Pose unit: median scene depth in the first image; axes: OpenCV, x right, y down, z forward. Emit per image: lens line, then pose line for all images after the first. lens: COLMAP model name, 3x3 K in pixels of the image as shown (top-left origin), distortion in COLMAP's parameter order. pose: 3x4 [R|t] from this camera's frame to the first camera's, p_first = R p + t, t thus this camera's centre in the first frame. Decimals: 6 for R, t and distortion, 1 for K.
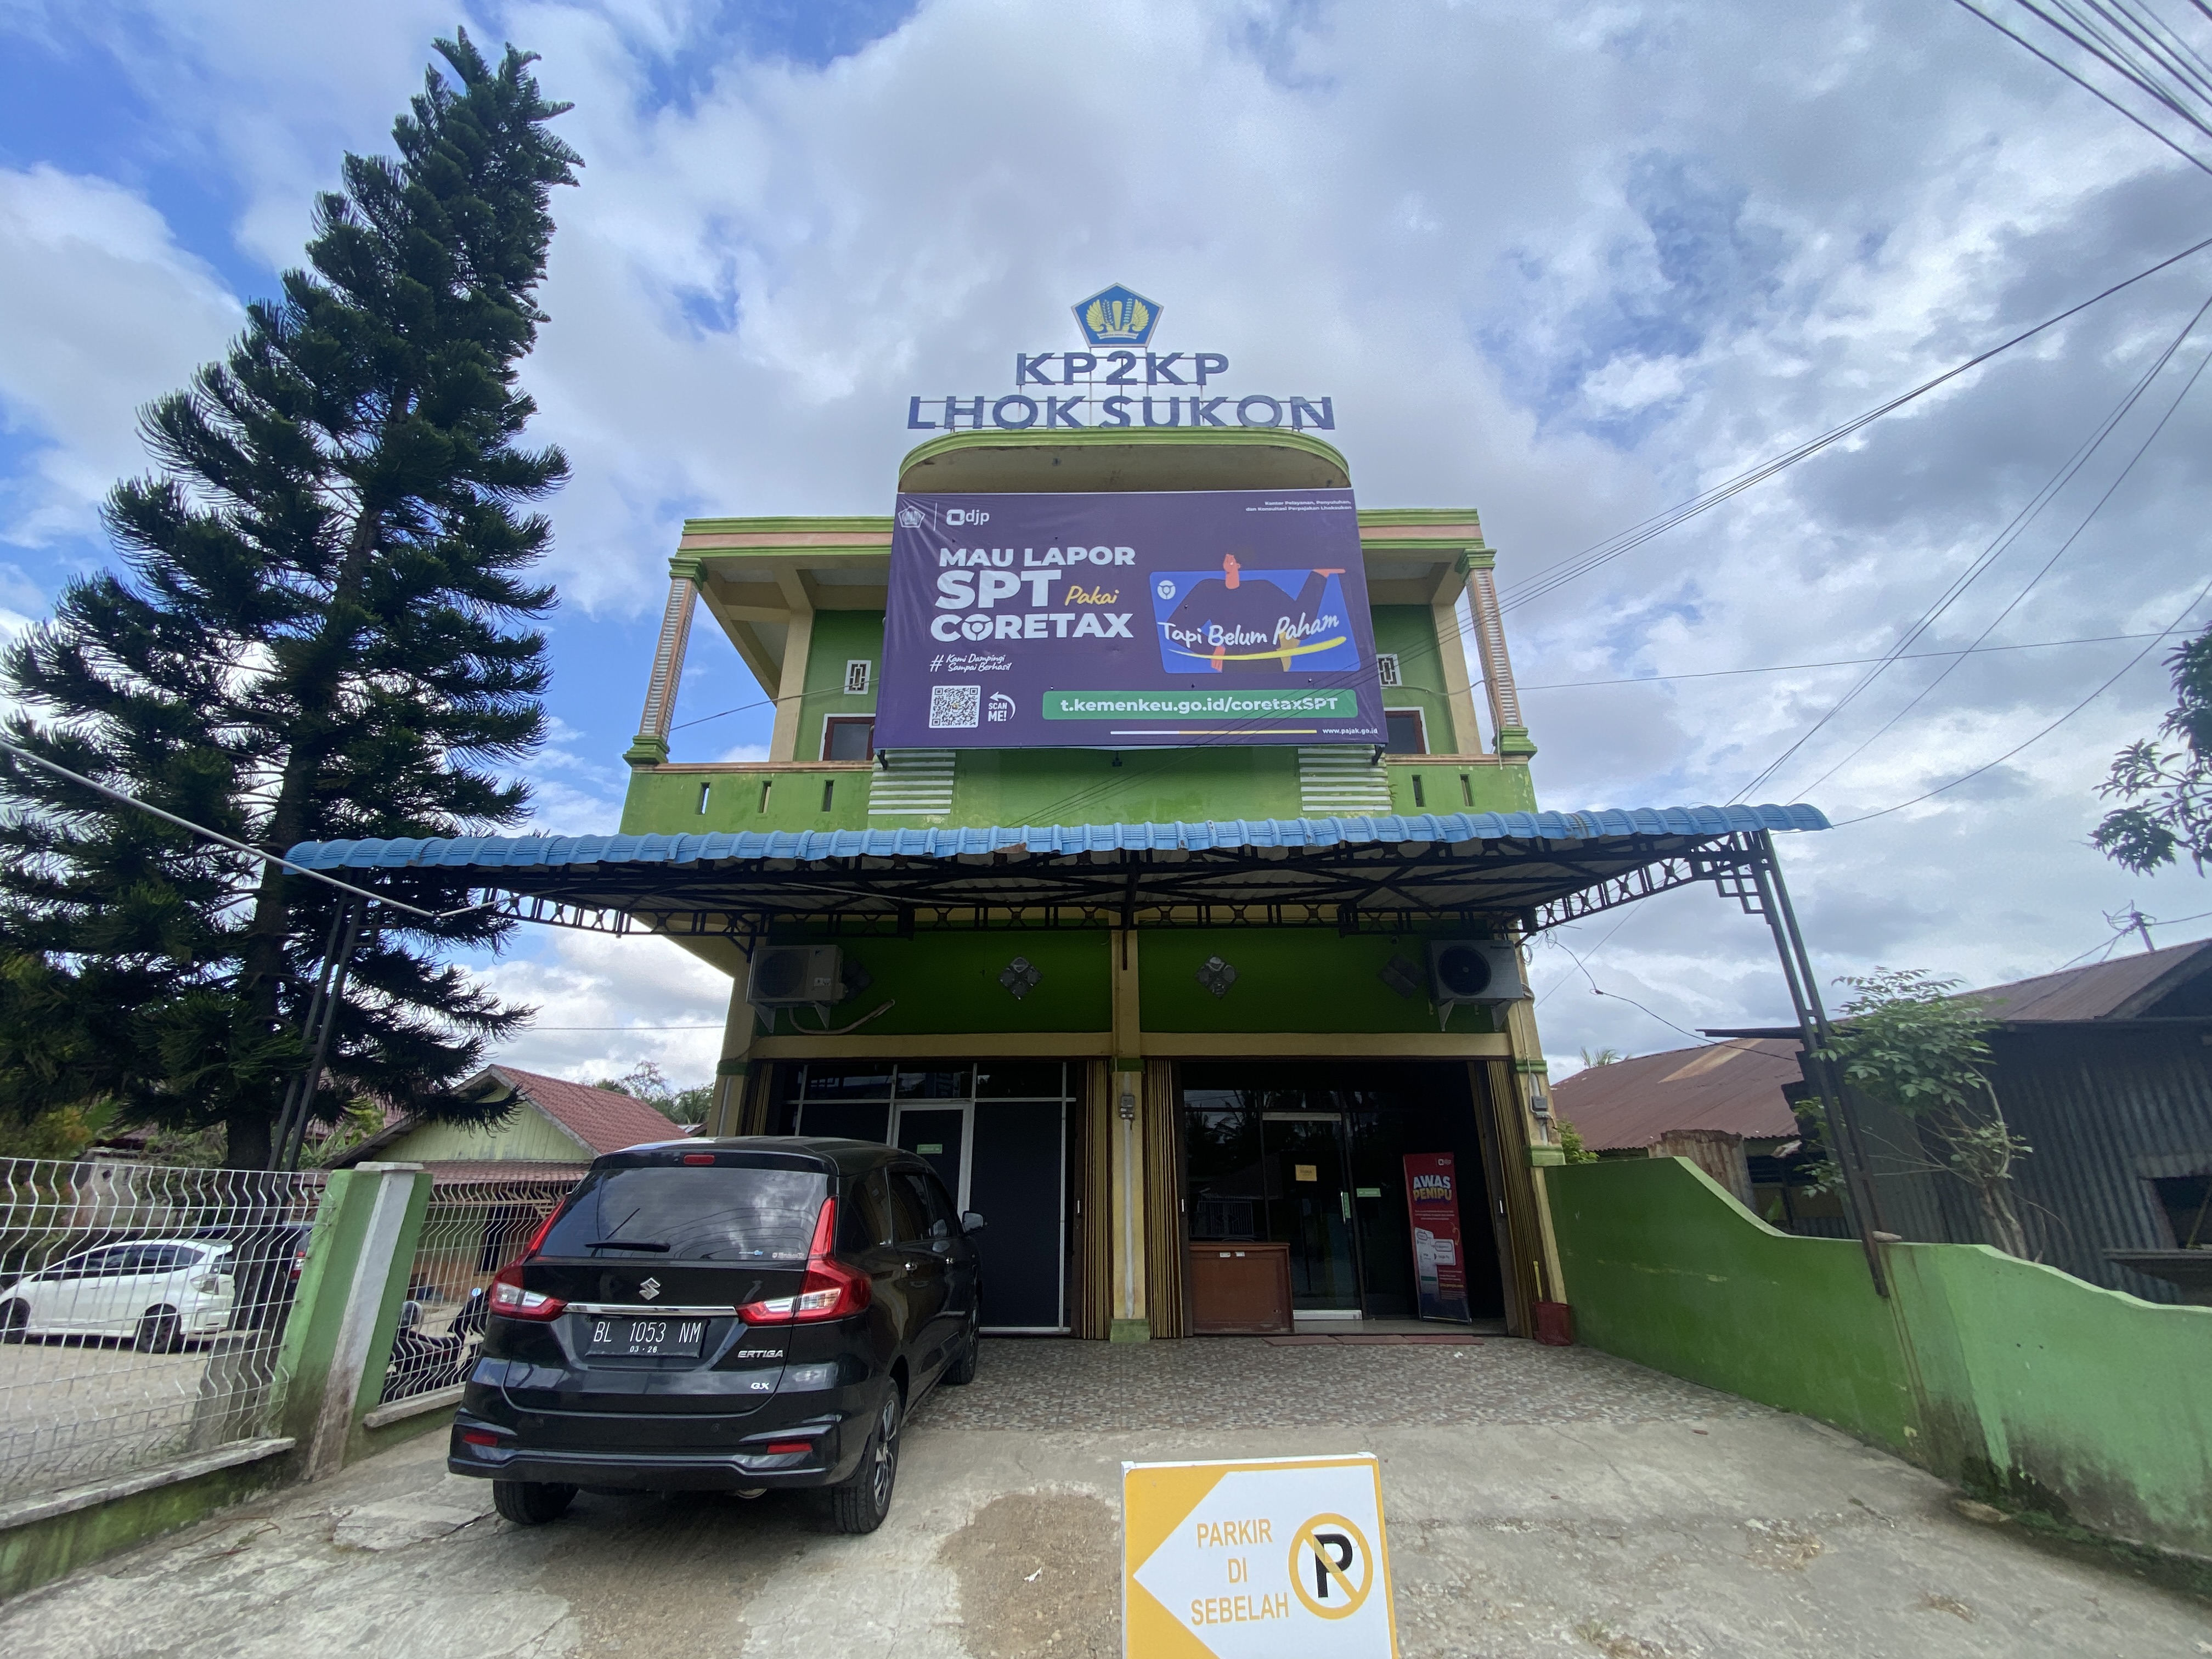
lens RADIAL K [[898.5, 0, 1097.6], [0, 898.5, 833.9], [0, 0, 1]] dist [-0.003501, -0.000484]
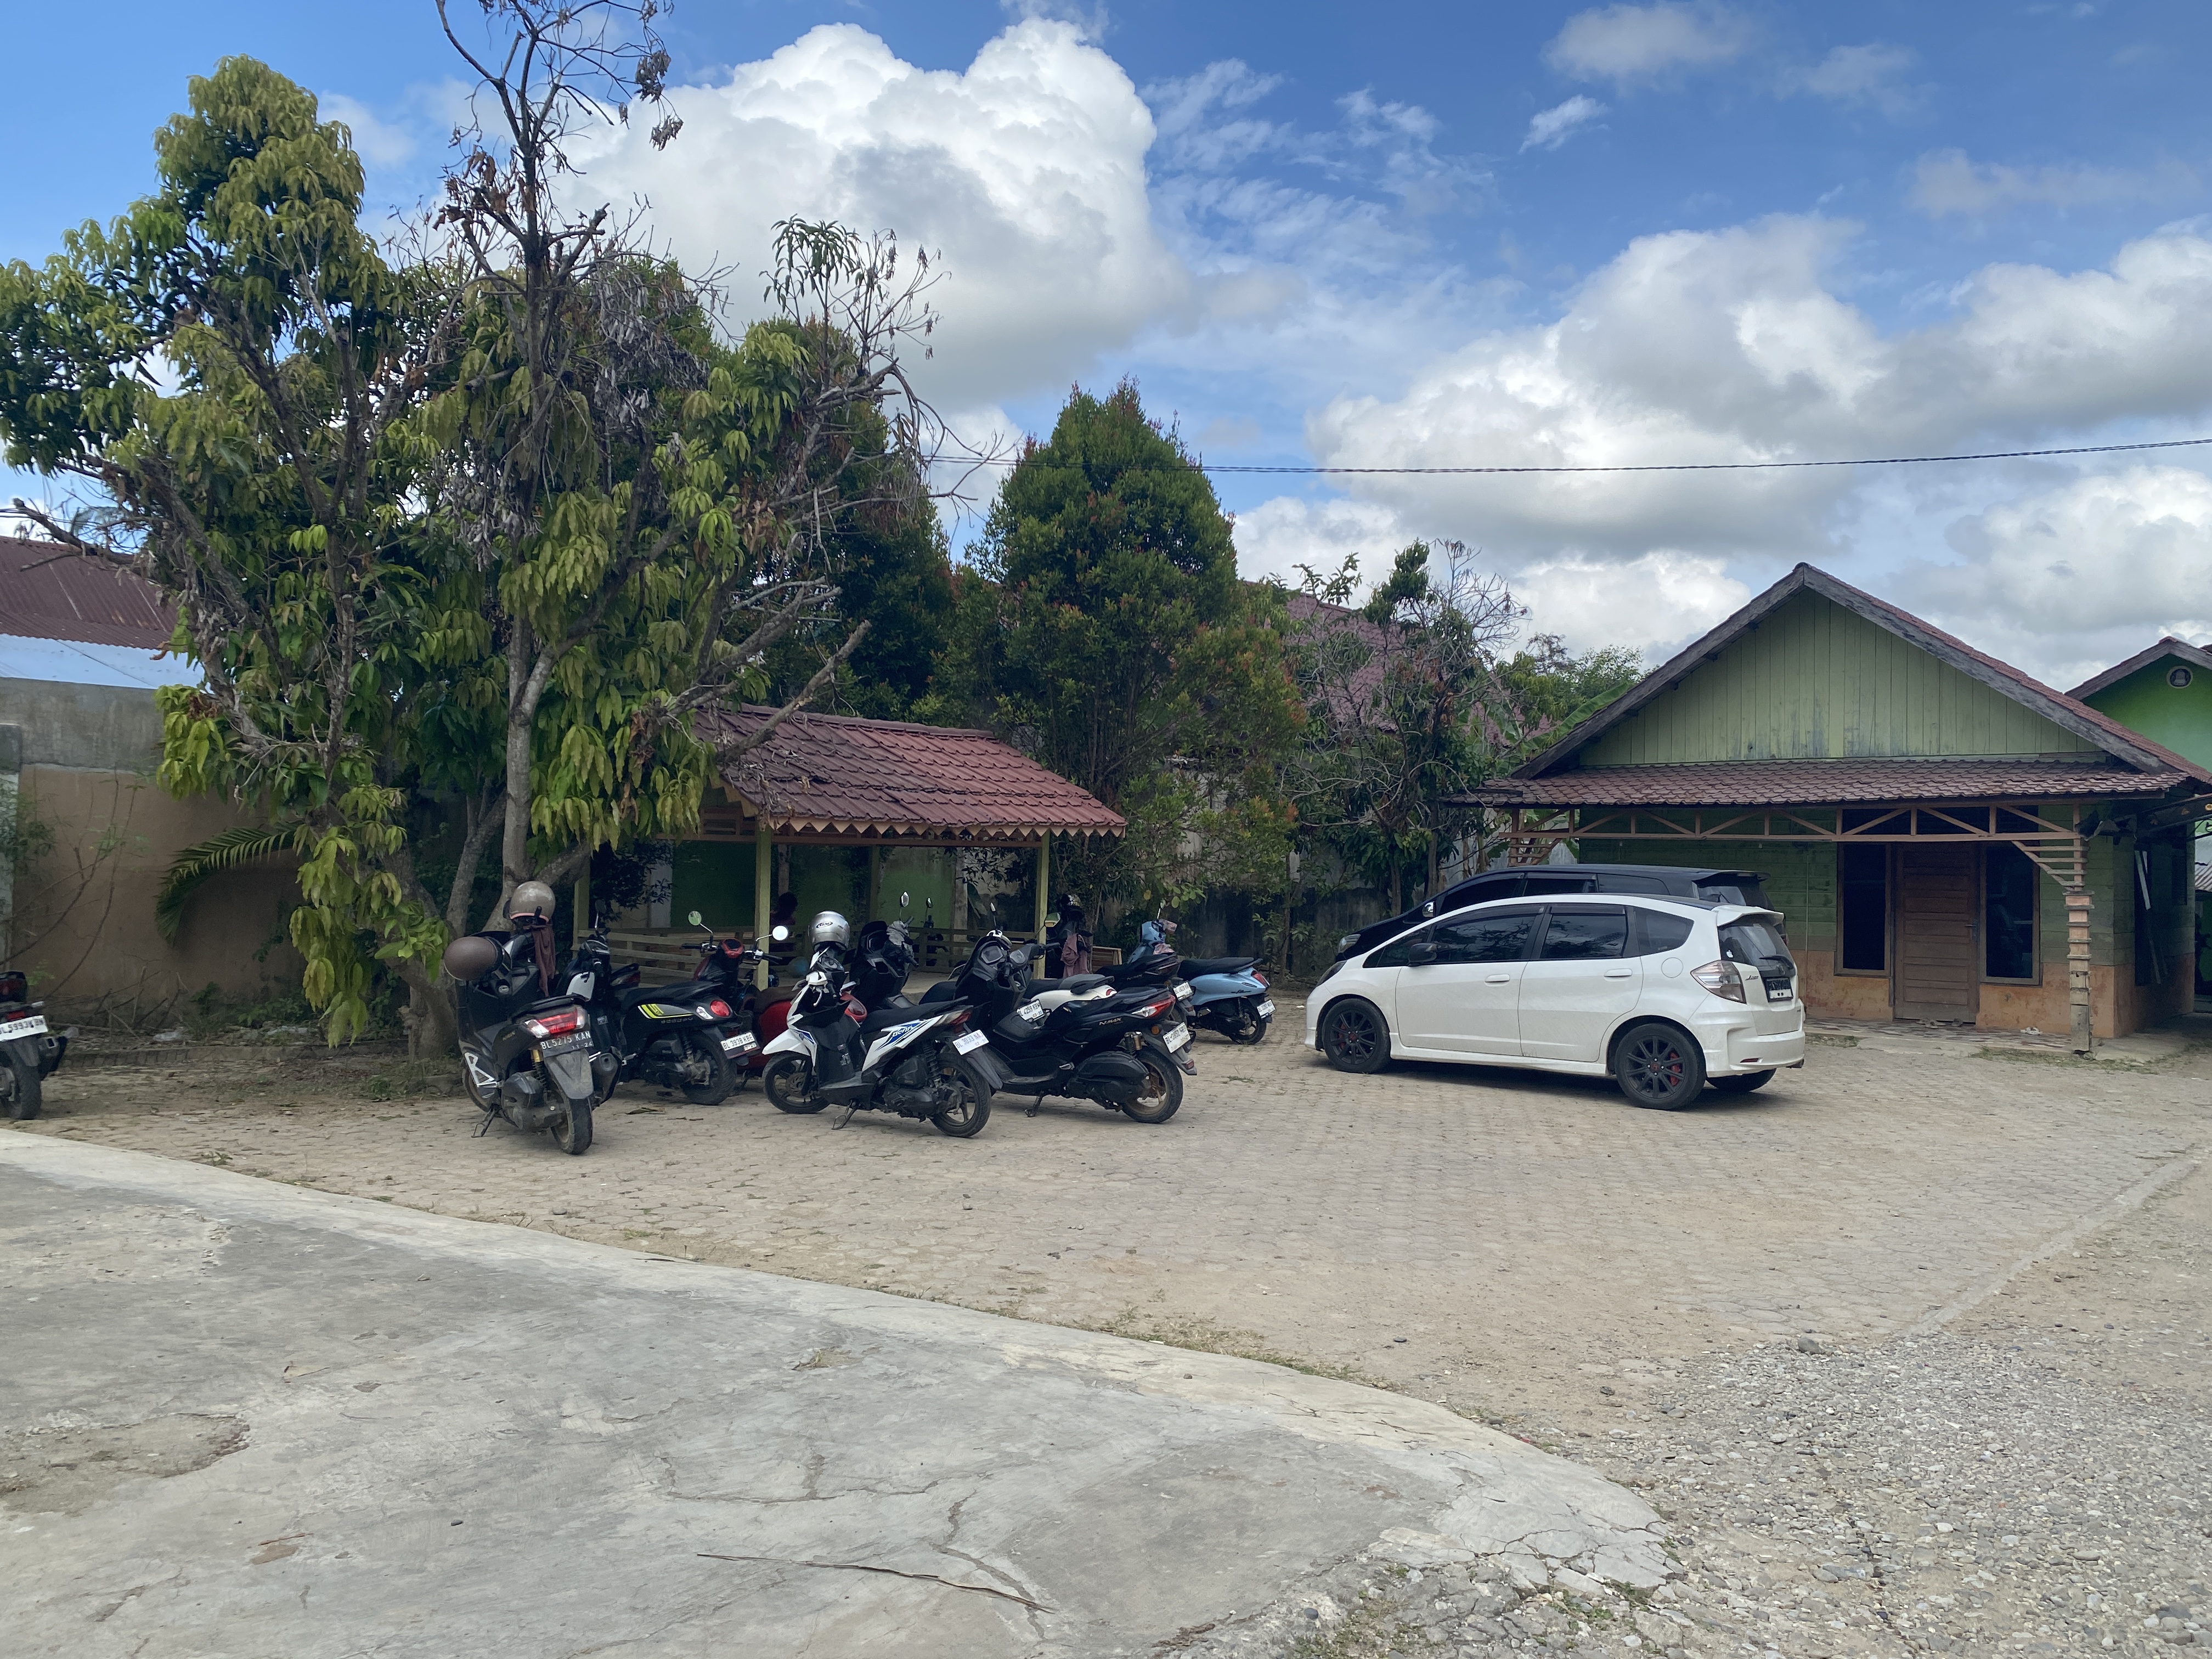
lens RADIAL K [[1658.9, 0, 1107.6], [0, 1658.9, 832.4], [0, 0, 1]] dist [0.004561, -0.000312]
pose [[0.806214, -0.014924, -0.591435, -0.736995], [0.222007, 0.934260, 0.279053, 0.124479], [0.548390, -0.356280, 0.756527, 0.212131]]
